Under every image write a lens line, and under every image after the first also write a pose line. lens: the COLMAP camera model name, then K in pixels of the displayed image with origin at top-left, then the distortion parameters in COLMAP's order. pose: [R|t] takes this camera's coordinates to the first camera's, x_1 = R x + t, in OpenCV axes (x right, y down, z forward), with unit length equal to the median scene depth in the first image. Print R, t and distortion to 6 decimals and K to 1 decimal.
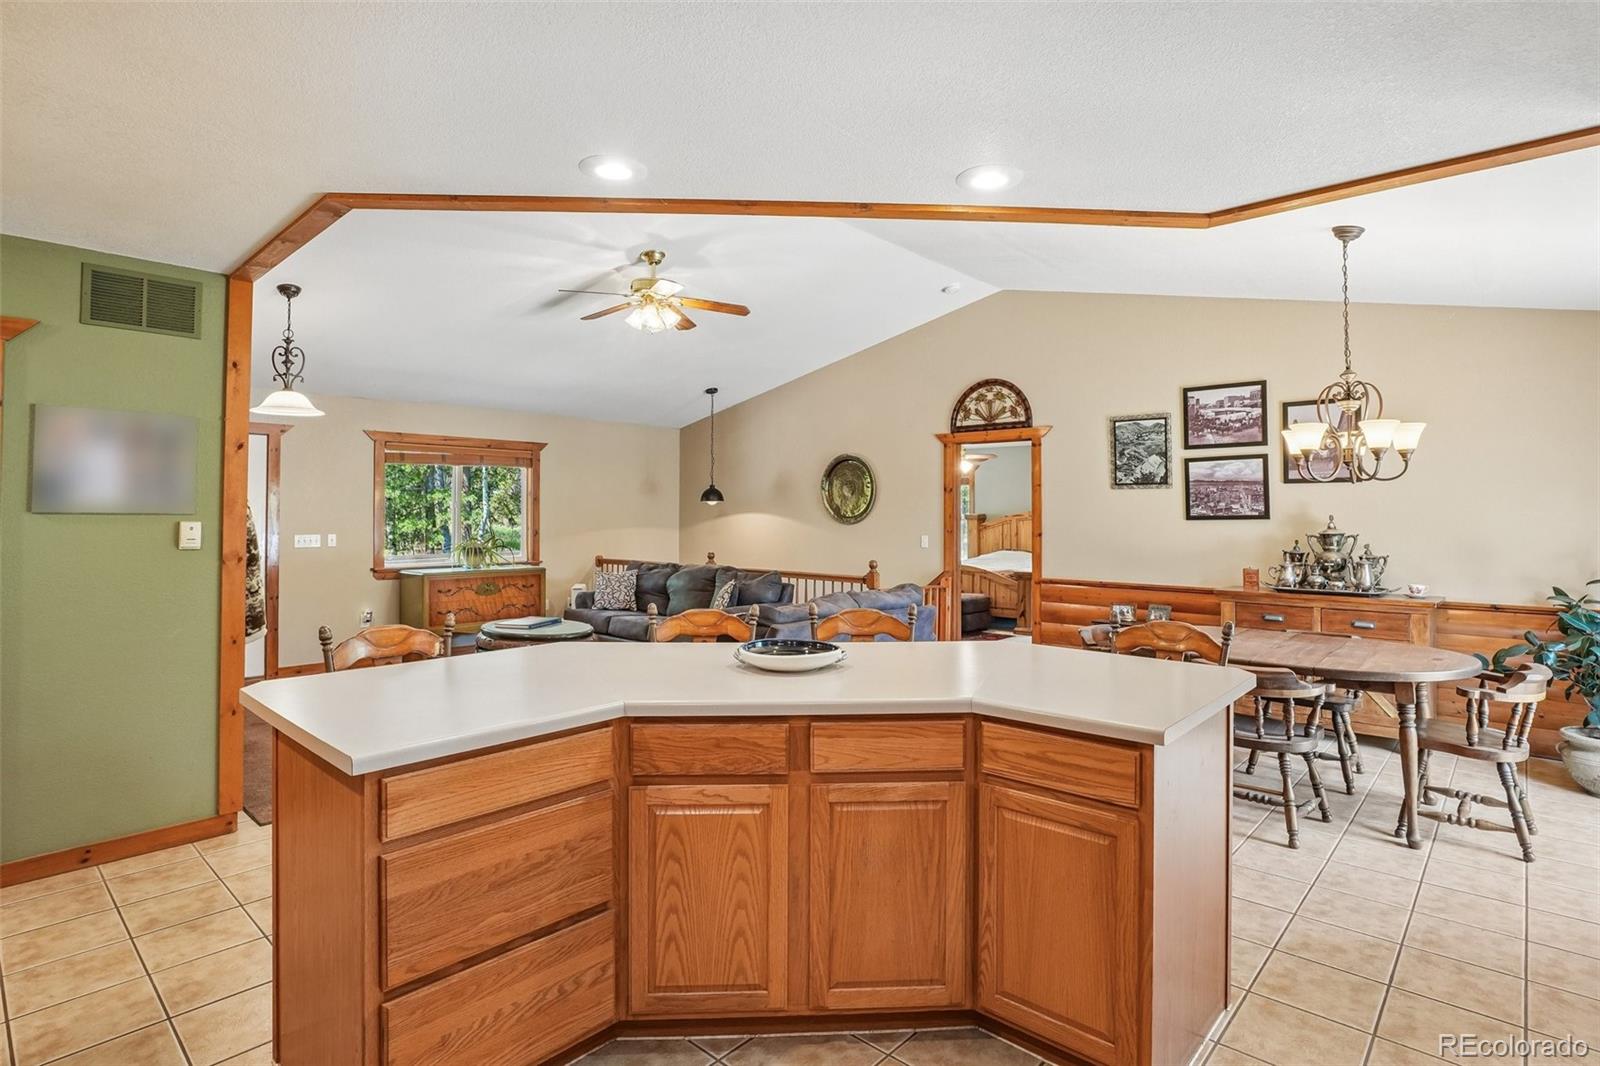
lens RADIAL K [[799.4, 0, 801.6], [0, 799.4, 506.4], [0, 0, 1]] dist [-0.034547, 0.008324]
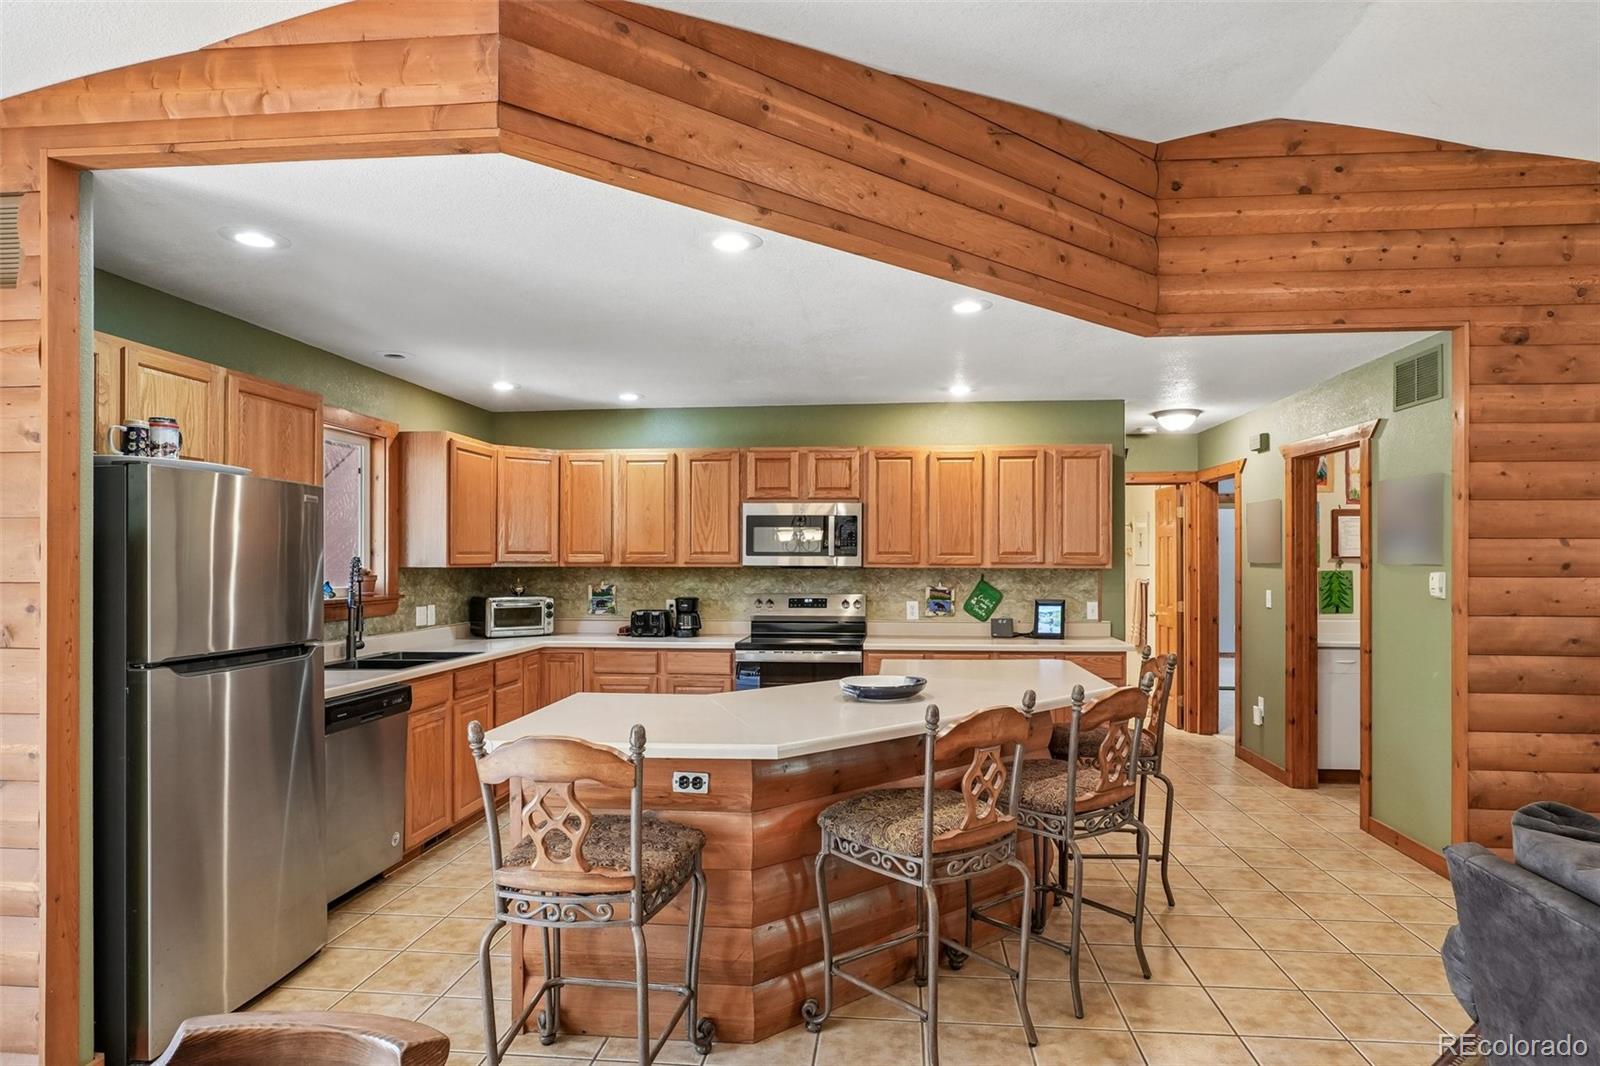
lens RADIAL K [[905.1, 0, 797.0], [0, 905.1, 548.5], [0, 0, 1]] dist [-0.011708, 0.002455]
pose [[-0.807801, -0.010749, -0.589357, 0.293116], [0.003391, 0.999732, -0.022882, 0.006005], [0.589446, -0.020483, -0.807548, 0.666786]]
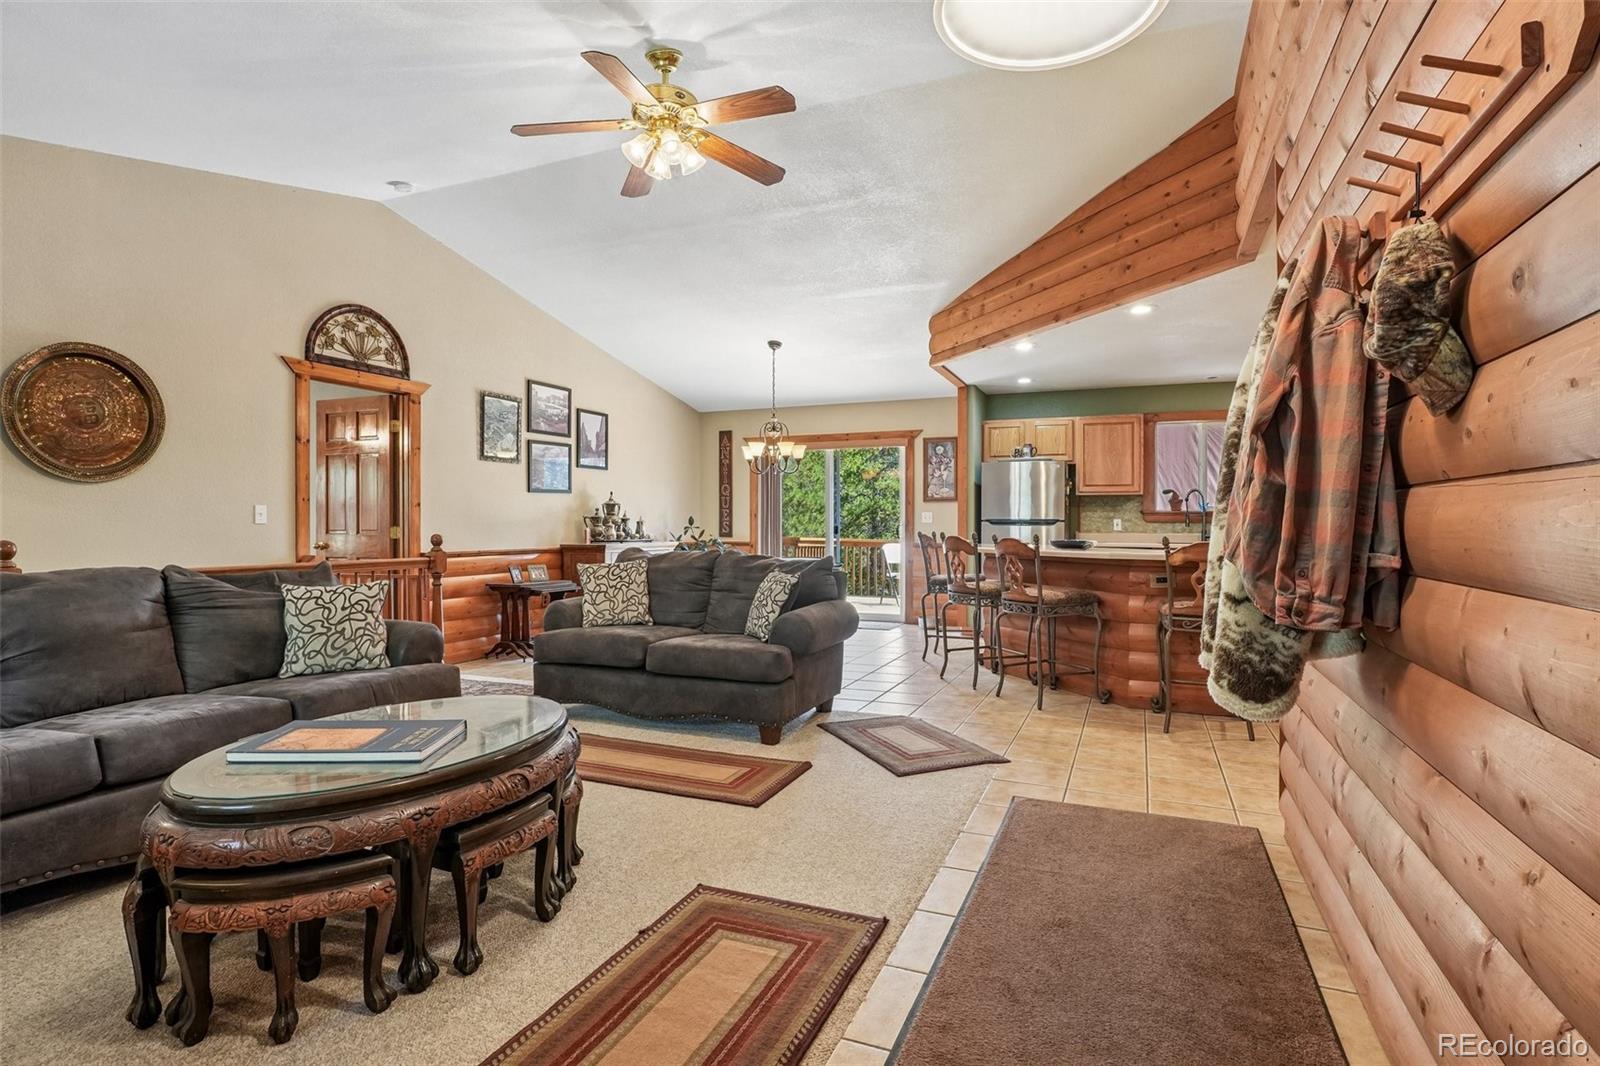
lens RADIAL K [[799.4, 0, 801.0], [0, 799.4, 530.2], [0, 0, 1]] dist [-0.034547, 0.008324]
pose [[-0.326823, -0.013357, 0.944991, -0.619566], [-0.012175, 0.999877, 0.009922, 0.046417], [-0.945007, -0.008263, -0.326945, 0.814246]]
